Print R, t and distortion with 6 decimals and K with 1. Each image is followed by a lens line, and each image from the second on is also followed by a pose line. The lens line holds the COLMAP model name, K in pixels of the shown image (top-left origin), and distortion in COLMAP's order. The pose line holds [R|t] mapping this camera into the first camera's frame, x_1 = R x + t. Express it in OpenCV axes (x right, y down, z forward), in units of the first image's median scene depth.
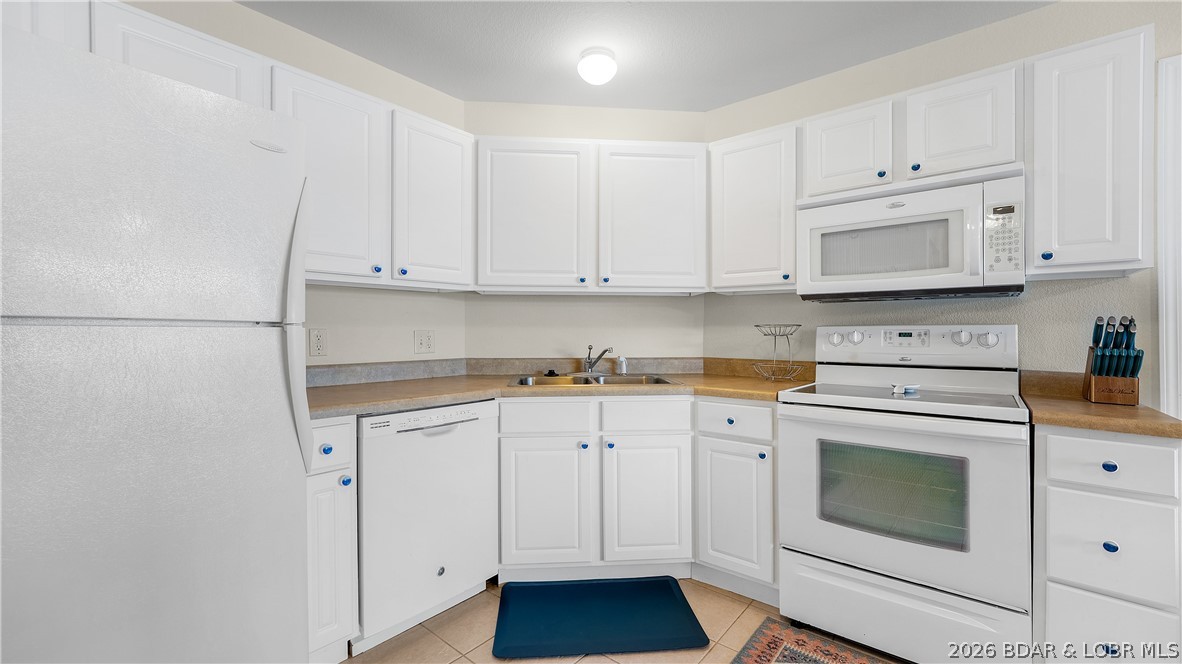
lens RADIAL K [[491.7, 0, 593.8], [0, 491.7, 338.4], [0, 0, 1]] dist [-0.008952, 0.000672]
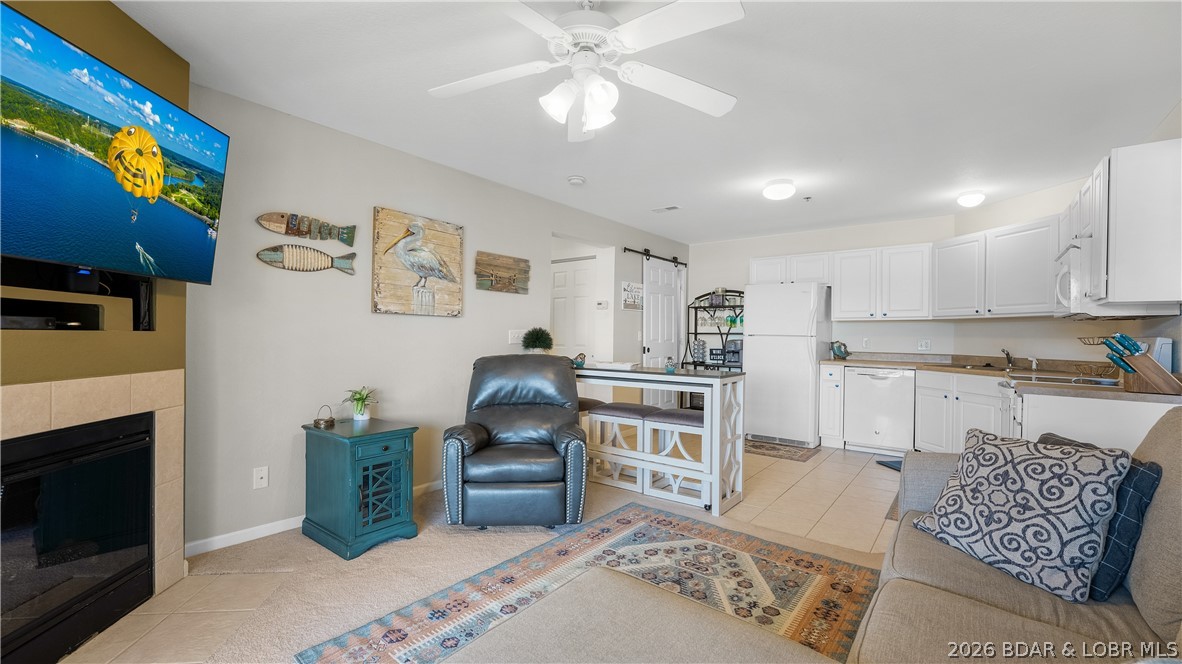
lens RADIAL K [[491.7, 0, 563.1], [0, 491.7, 327.4], [0, 0, 1]] dist [-0.008952, 0.000672]
pose [[-0.009214, -0.015140, -0.999843, 1.975795], [-0.025296, 0.999569, -0.014903, 0.006088], [0.999638, 0.025155, -0.009593, -0.548866]]
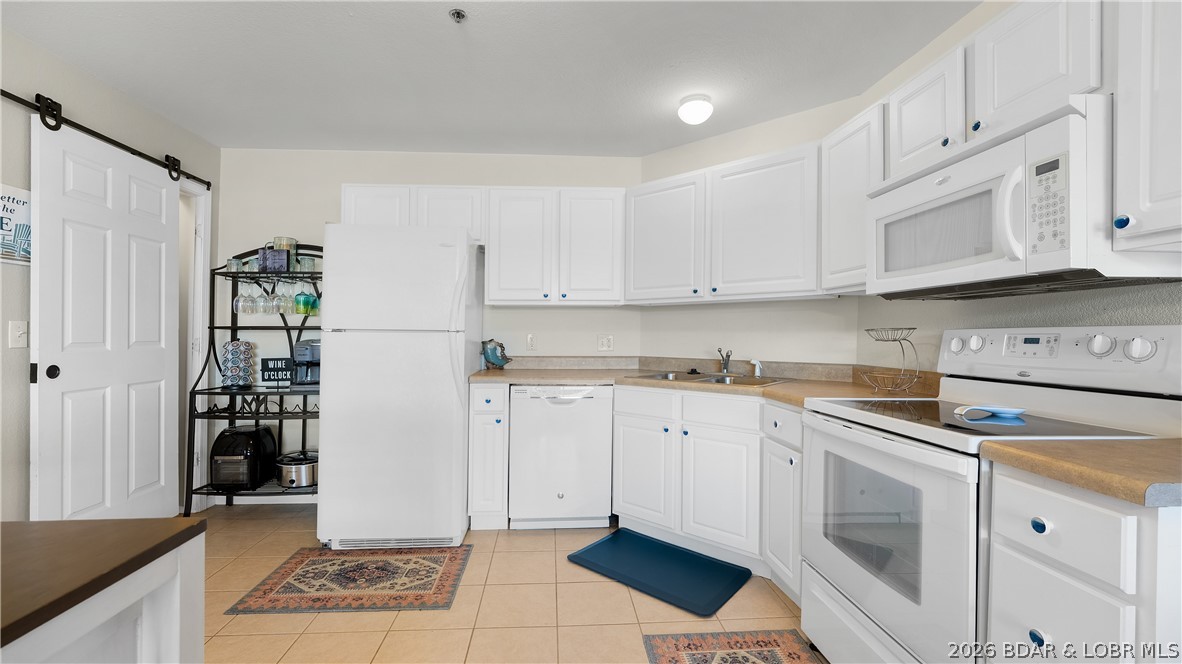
lens RADIAL K [[491.7, 0, 576.1], [0, 491.7, 331.1], [0, 0, 1]] dist [-0.008952, 0.000672]
pose [[0.679650, -0.004330, -0.733523, 0.708522], [-0.013088, 0.999752, -0.018028, 0.000042], [0.733419, 0.021853, 0.679425, 0.007874]]
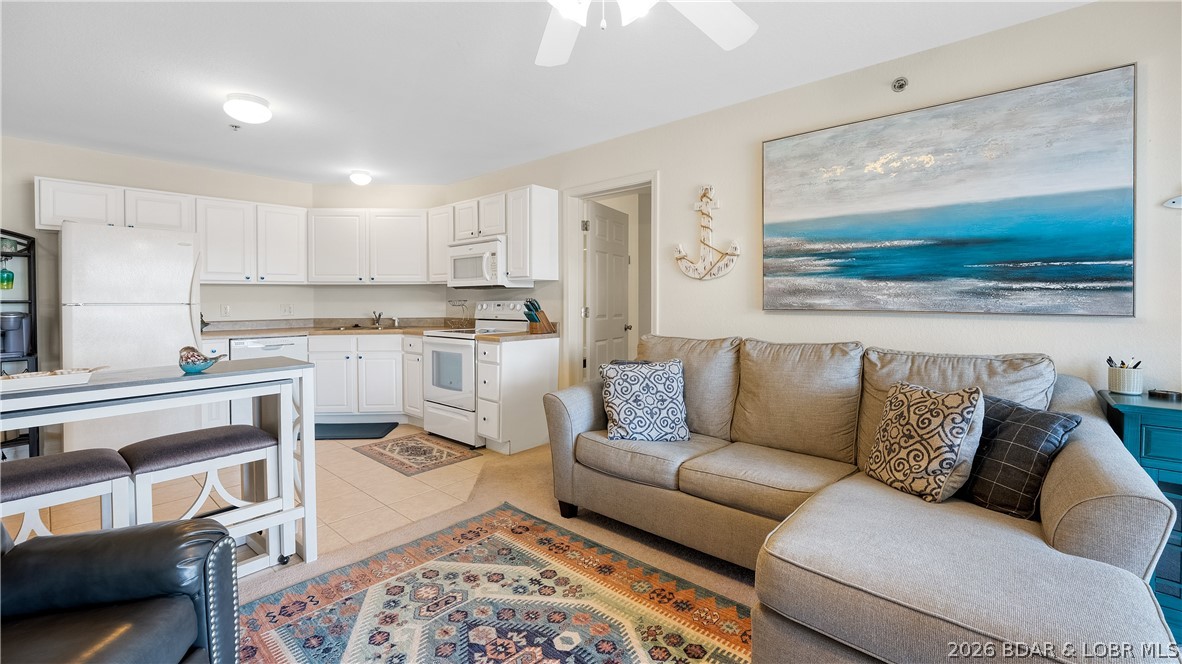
lens RADIAL K [[491.7, 0, 603.9], [0, 491.7, 305.0], [0, 0, 1]] dist [-0.008952, 0.000672]
pose [[0.999925, -0.005433, -0.010953, 1.116719], [0.005401, 0.999981, -0.003000, 0.000610], [0.010969, 0.002940, 0.999936, -1.130276]]
